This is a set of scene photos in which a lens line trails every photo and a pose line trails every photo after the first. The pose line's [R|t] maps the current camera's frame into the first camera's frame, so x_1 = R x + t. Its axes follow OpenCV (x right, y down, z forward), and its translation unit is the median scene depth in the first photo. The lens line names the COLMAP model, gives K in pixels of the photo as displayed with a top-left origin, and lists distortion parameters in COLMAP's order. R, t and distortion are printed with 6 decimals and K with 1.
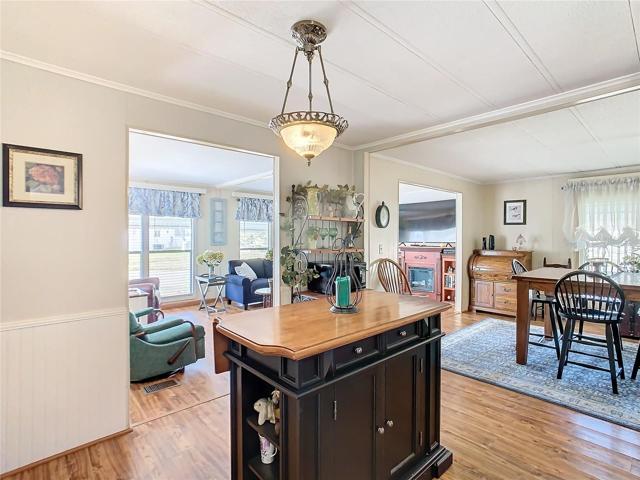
lens RADIAL K [[319.0, 0, 319.4], [0, 319.0, 231.9], [0, 0, 1]] dist [-0.018927, 0.002245]
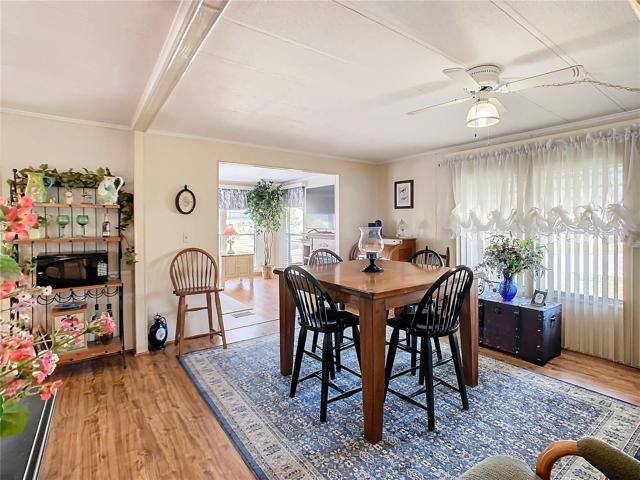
lens RADIAL K [[319.0, 0, 319.4], [0, 319.0, 231.9], [0, 0, 1]] dist [-0.018927, 0.002245]
pose [[0.996417, -0.005832, -0.084379, 0.547012], [0.009601, 0.998971, 0.044325, 0.000240], [0.084034, -0.044976, 0.995447, 0.117785]]
